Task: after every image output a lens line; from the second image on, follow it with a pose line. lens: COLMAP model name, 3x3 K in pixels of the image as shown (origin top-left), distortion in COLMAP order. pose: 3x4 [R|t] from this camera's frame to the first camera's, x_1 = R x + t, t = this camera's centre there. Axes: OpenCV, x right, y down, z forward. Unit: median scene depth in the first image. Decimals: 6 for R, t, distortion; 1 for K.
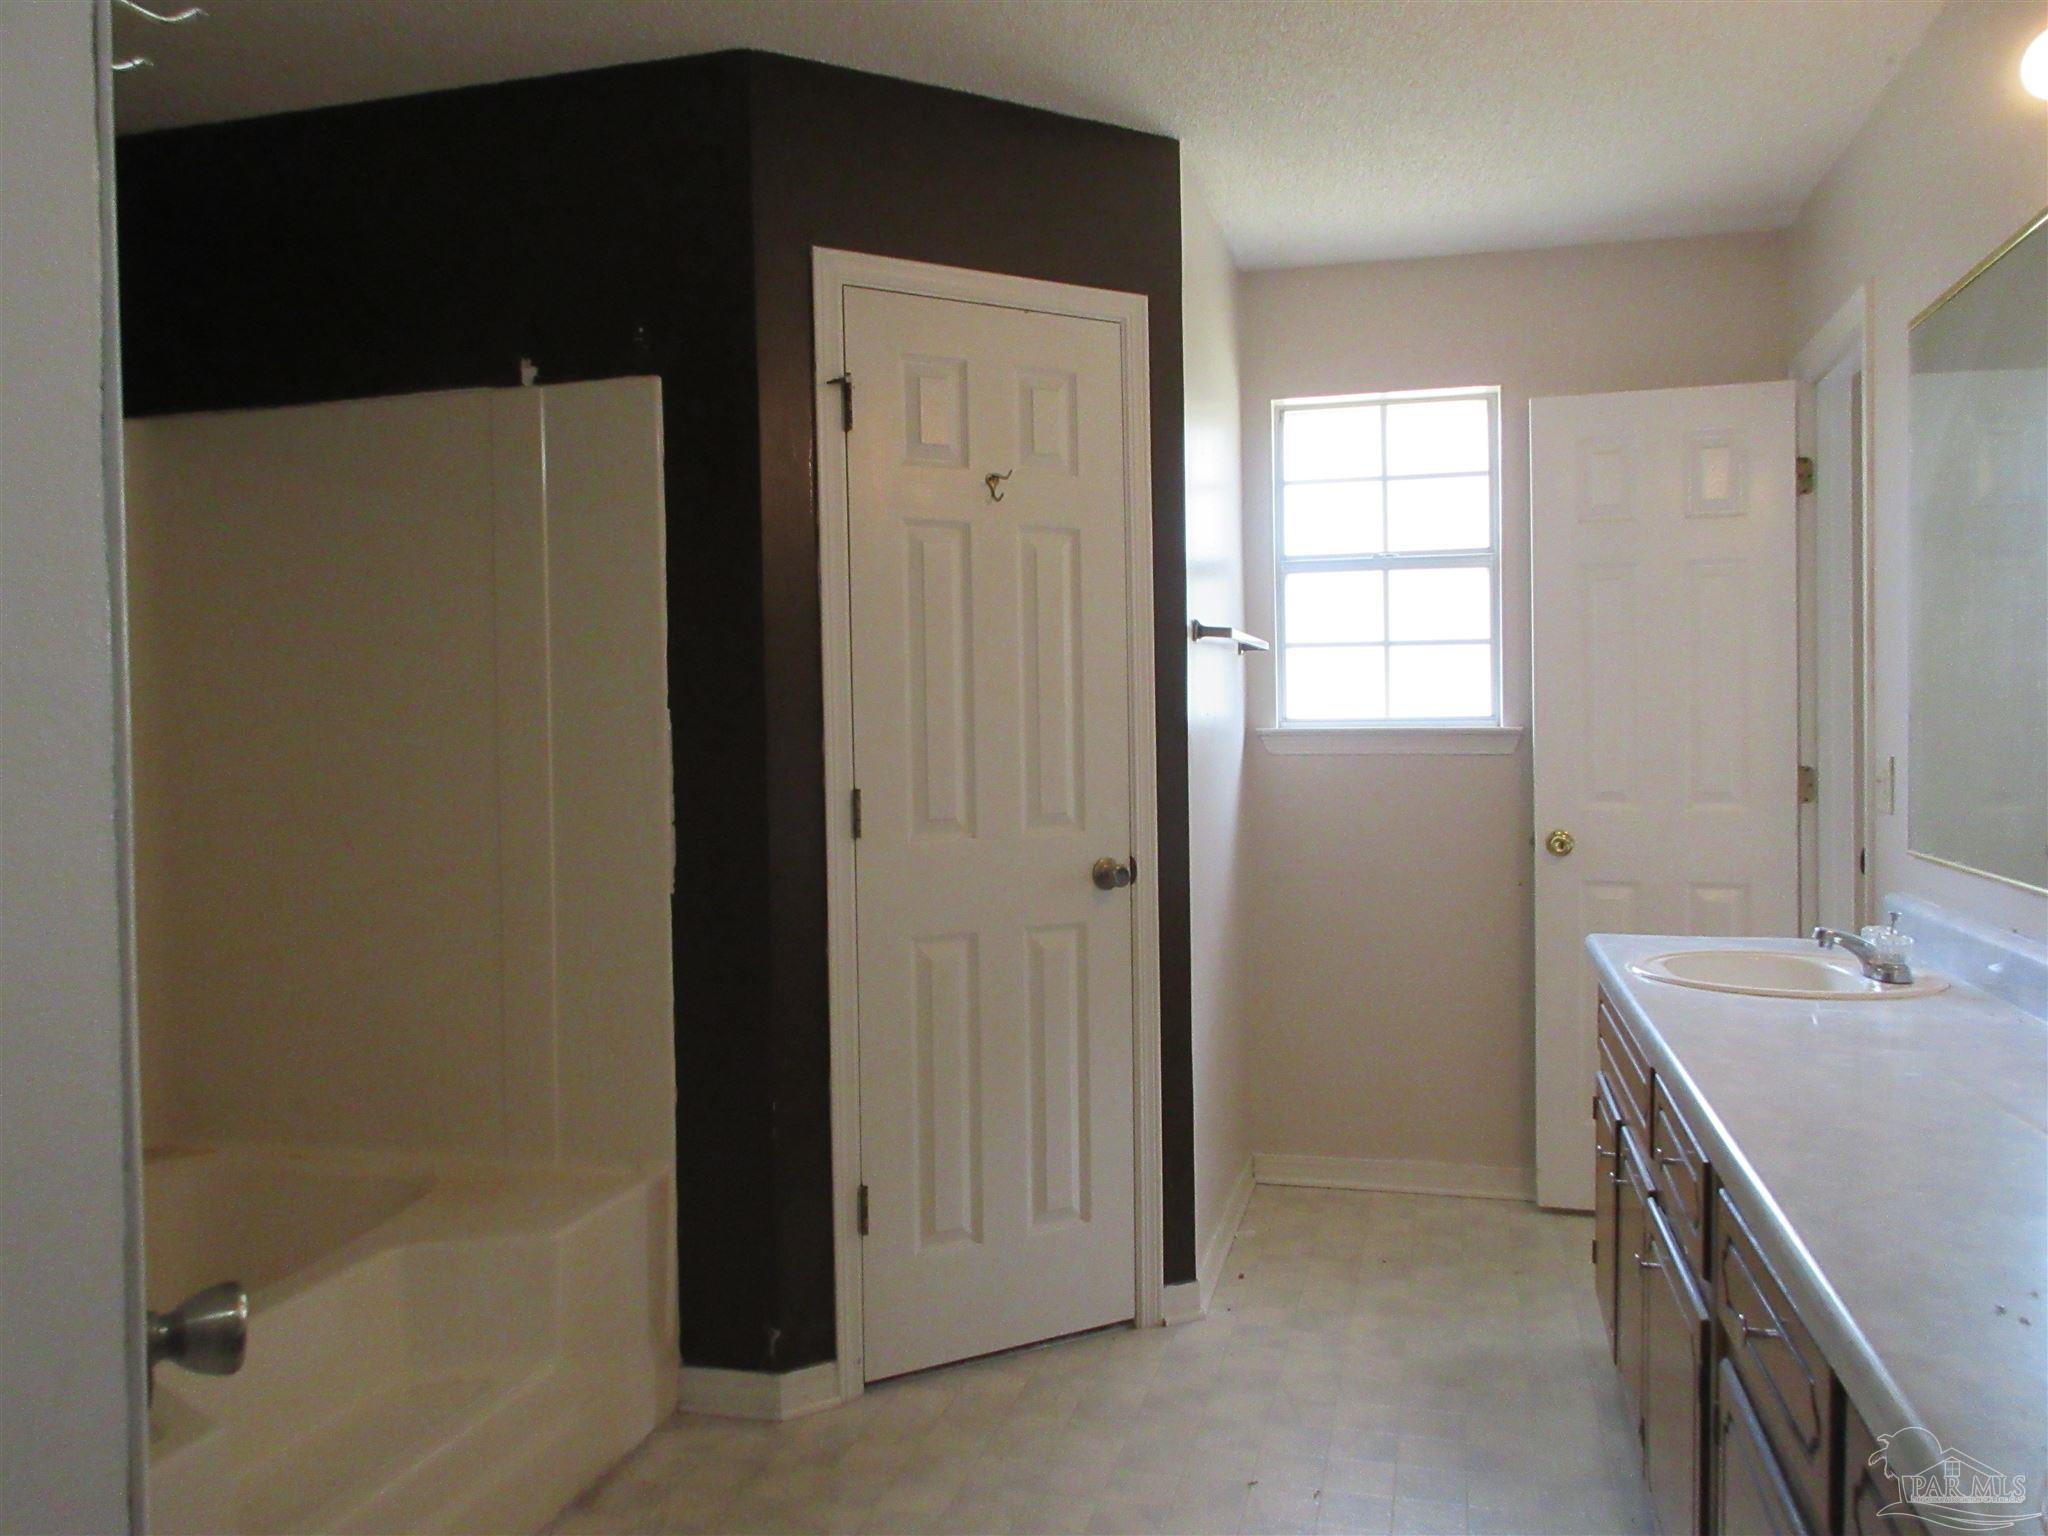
lens RADIAL K [[1581.4, 0, 1029.7], [0, 1581.4, 772.4], [0, 0, 1]] dist [-0.020764, 0.025588]
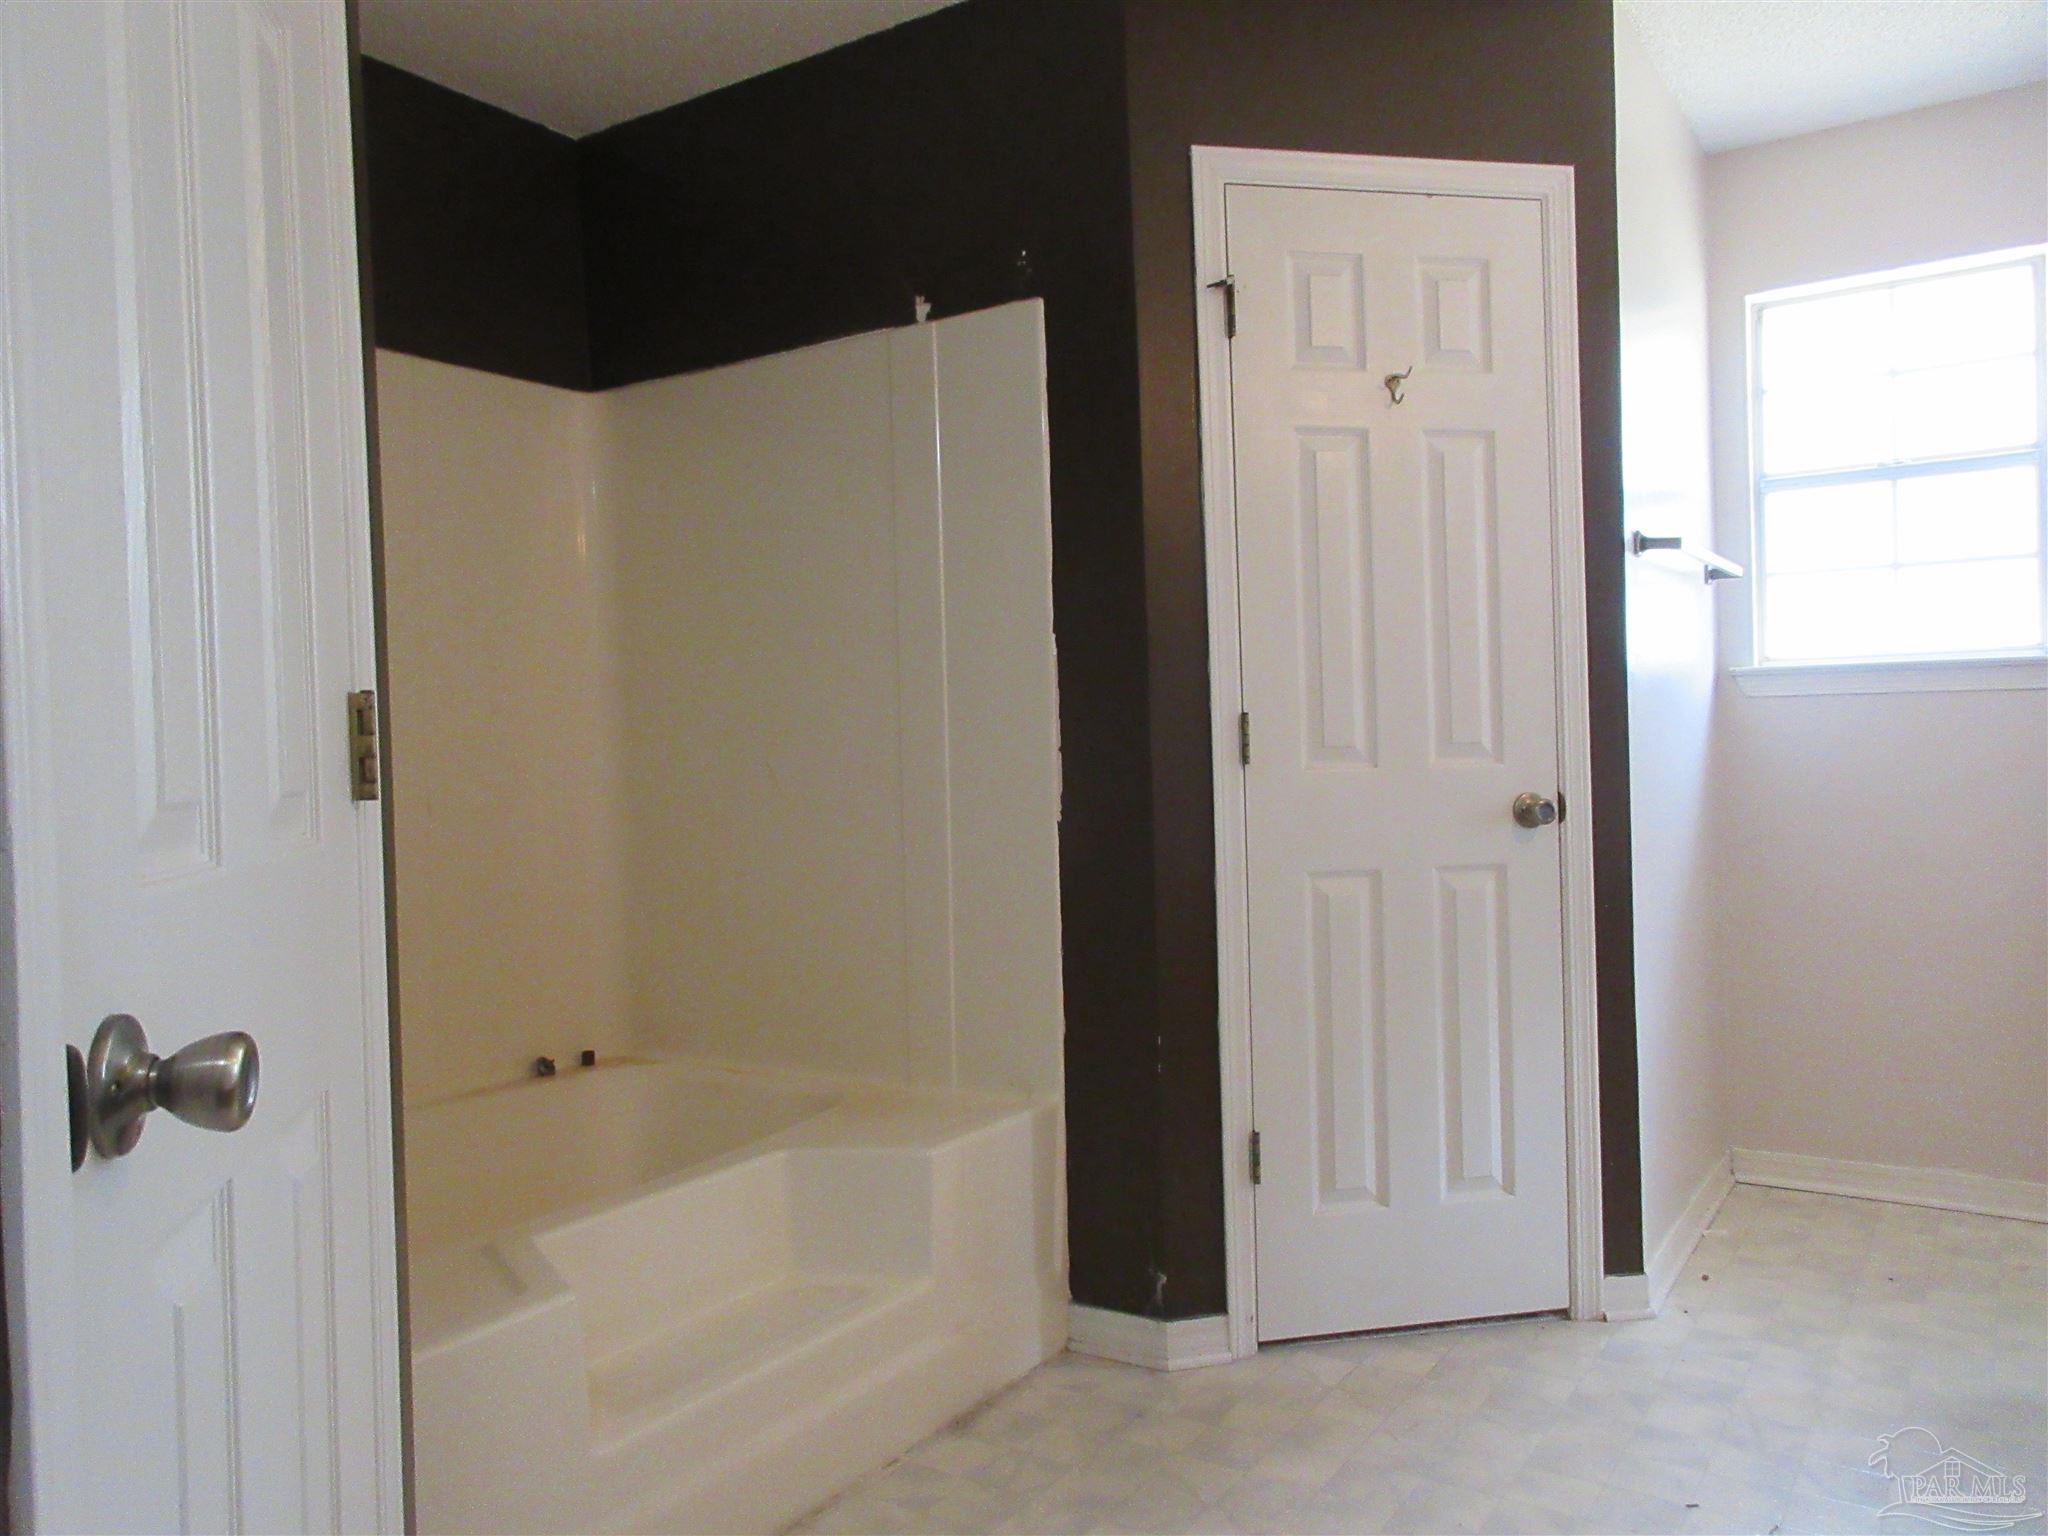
lens RADIAL K [[1528.1, 0, 1020.9], [0, 1528.1, 756.3], [0, 0, 1]] dist [0.005389, 0.019886]
pose [[0.949446, -0.005172, -0.313888, 0.050833], [0.001693, 0.999934, -0.011355, 0.046063], [0.313926, 0.010249, 0.949392, 0.079763]]
